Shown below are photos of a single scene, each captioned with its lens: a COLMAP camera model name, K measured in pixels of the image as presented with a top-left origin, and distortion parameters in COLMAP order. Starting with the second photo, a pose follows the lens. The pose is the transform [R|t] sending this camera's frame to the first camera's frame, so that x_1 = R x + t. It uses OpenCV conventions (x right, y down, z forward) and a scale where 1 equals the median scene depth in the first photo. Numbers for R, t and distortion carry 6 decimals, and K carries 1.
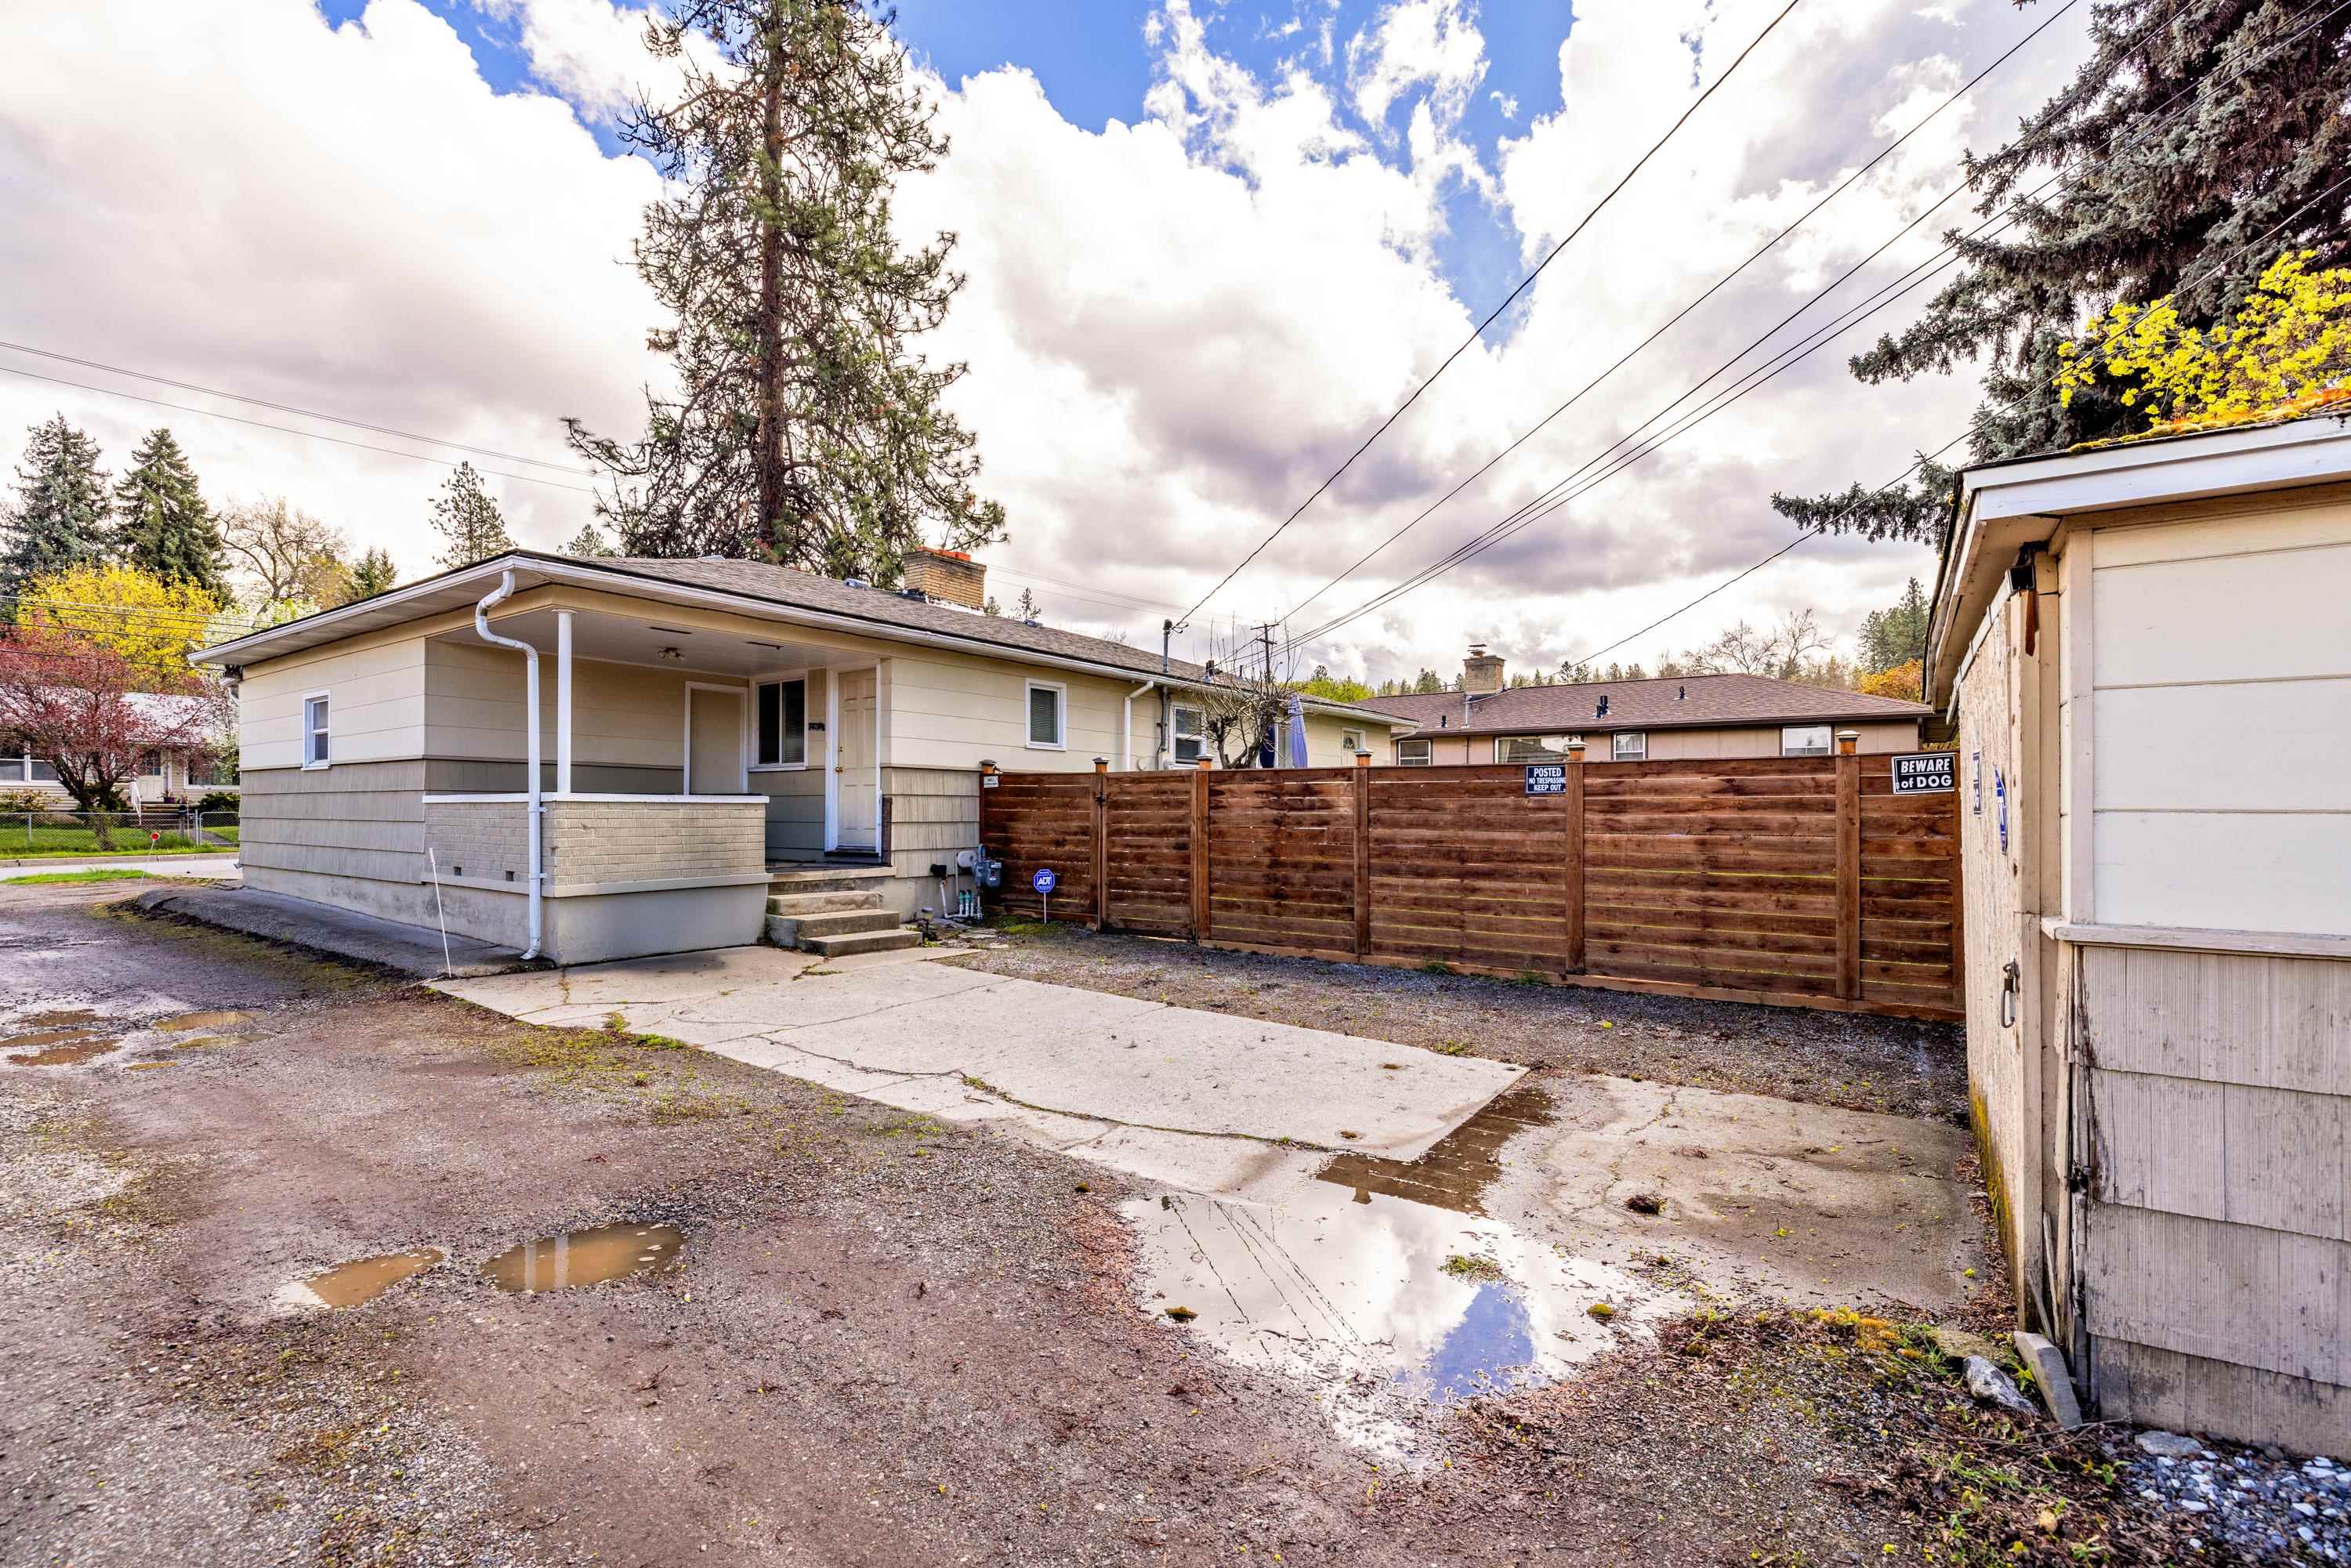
lens RADIAL K [[1034.1, 0, 1186.2], [0, 1034.1, 799.9], [0, 0, 1]] dist [0.001490, -0.000353]
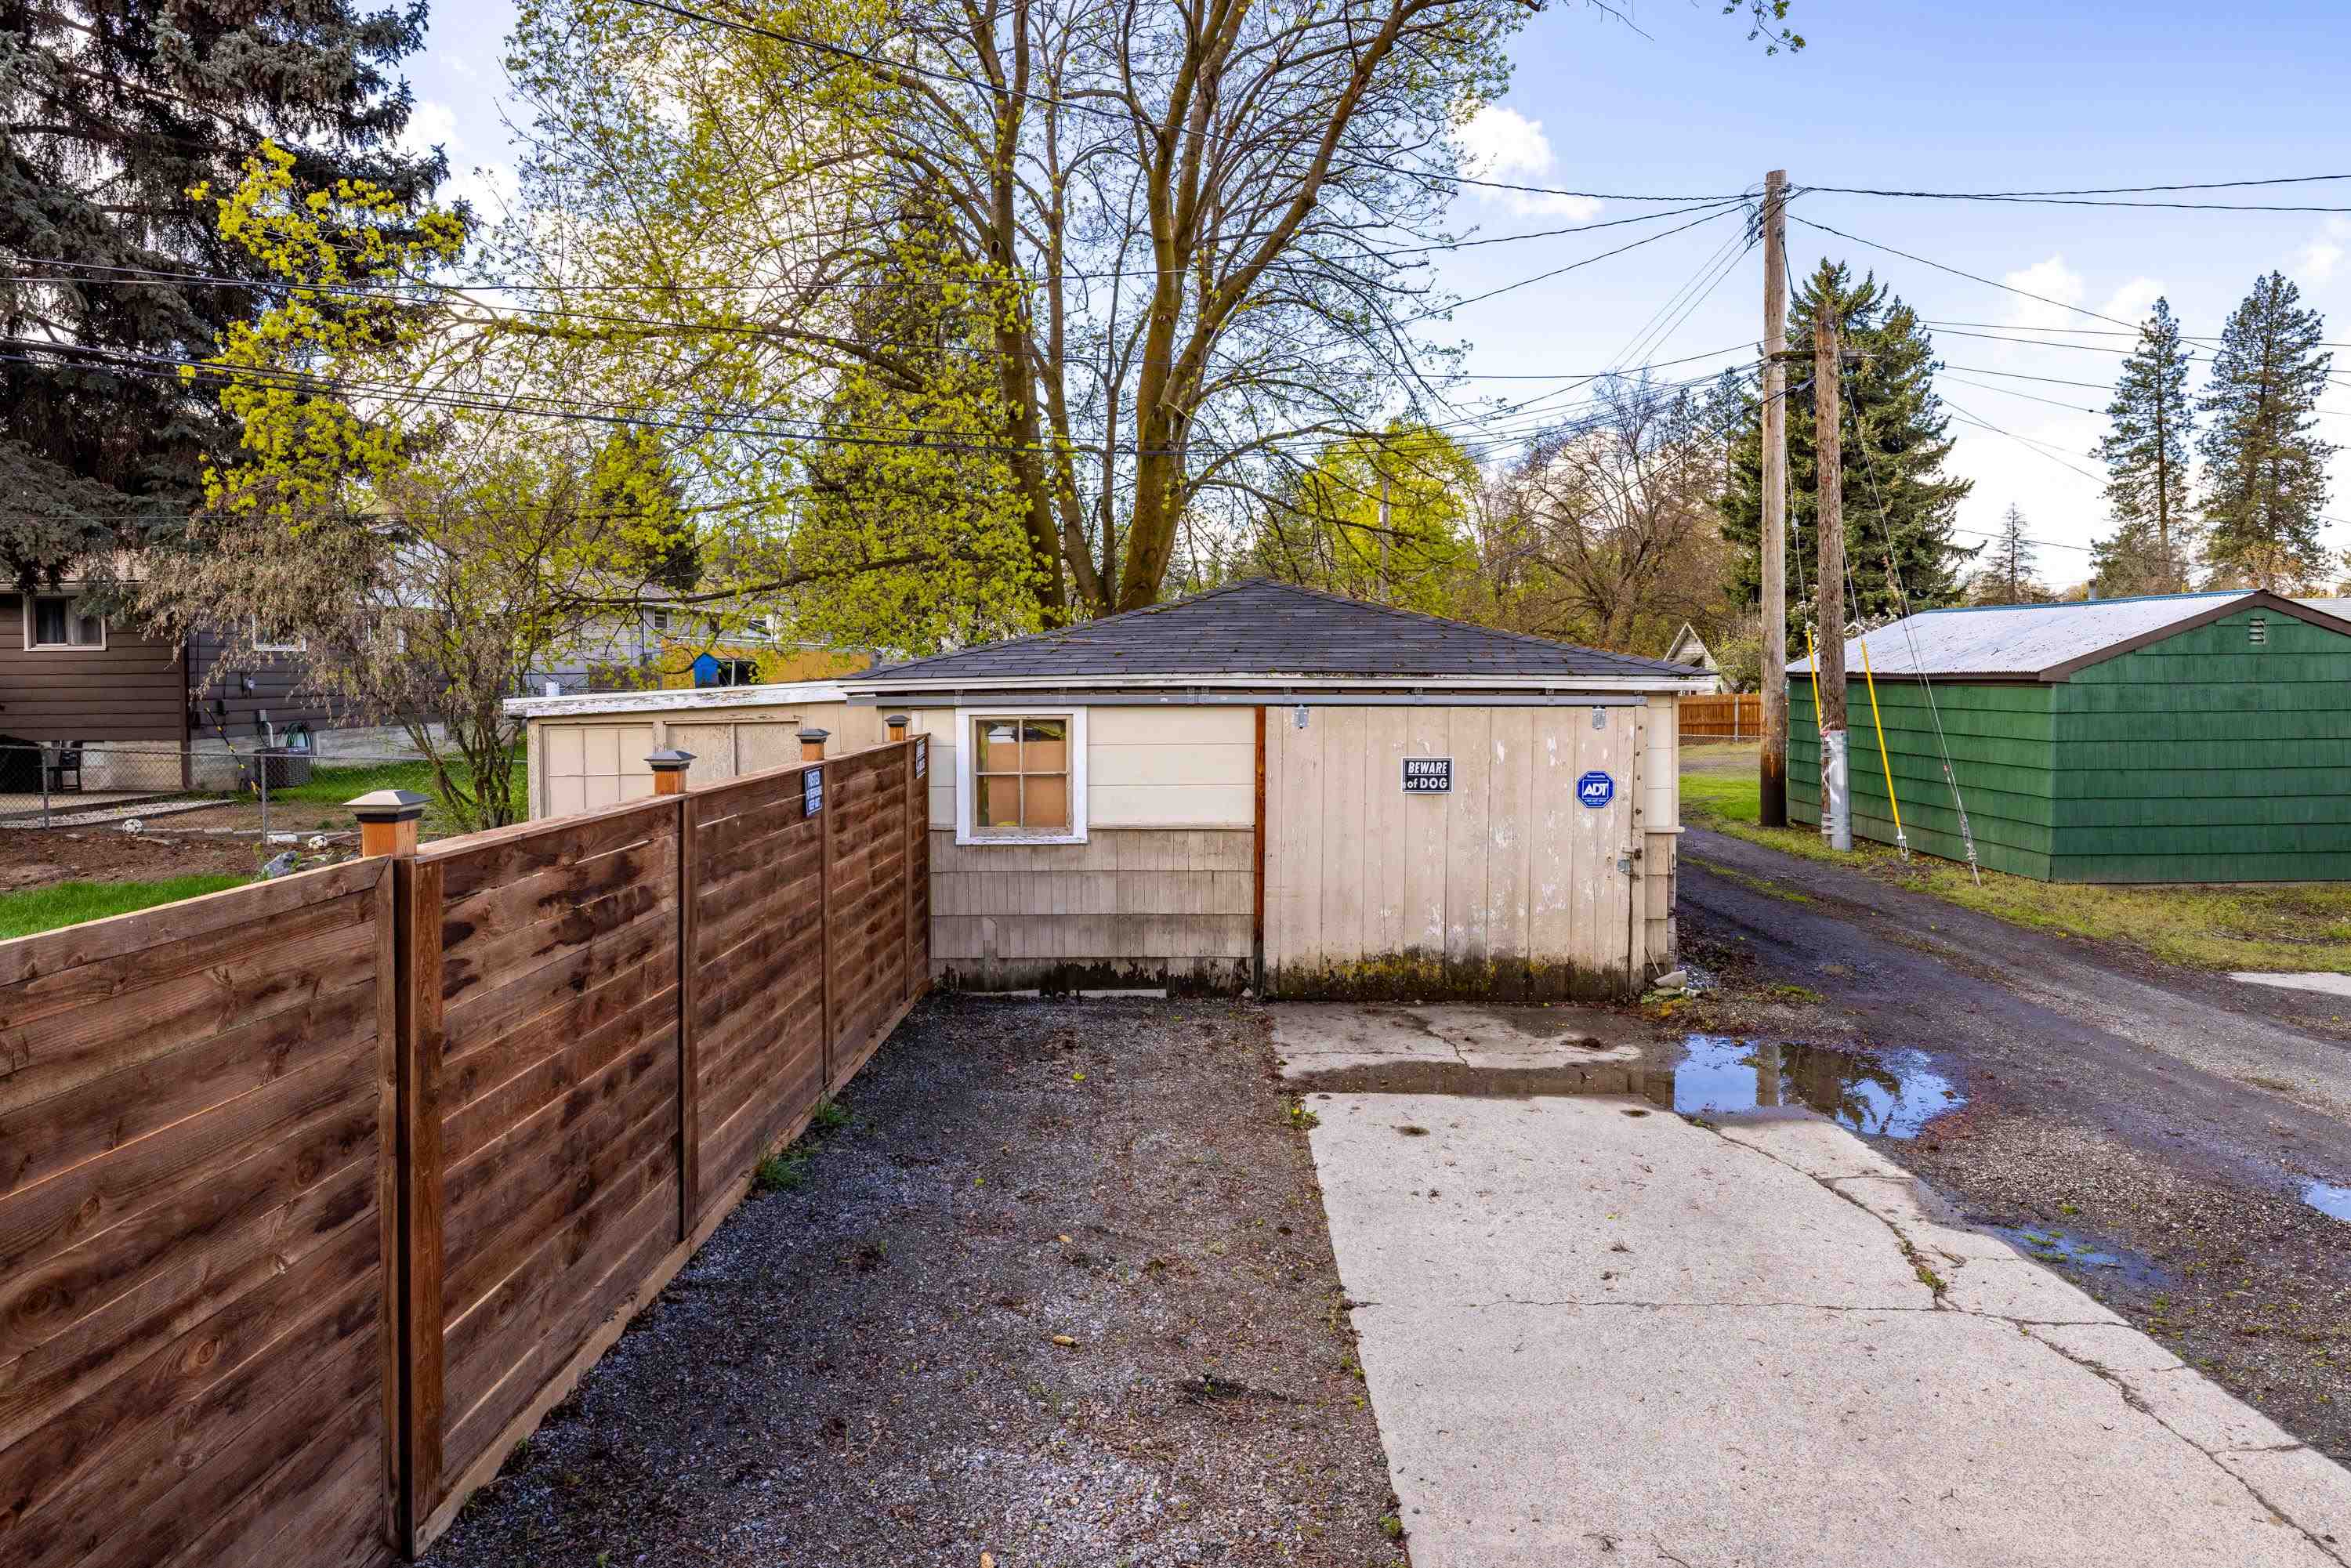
lens RADIAL K [[1376.2, 0, 1183.2], [0, 1376.2, 778.3], [0, 0, 1]] dist [0.001800, 0.000085]
pose [[-0.574686, -0.070515, 0.815330, -0.660836], [-0.006539, 0.996645, 0.081586, -0.137208], [-0.818348, 0.041555, -0.573219, 1.969394]]
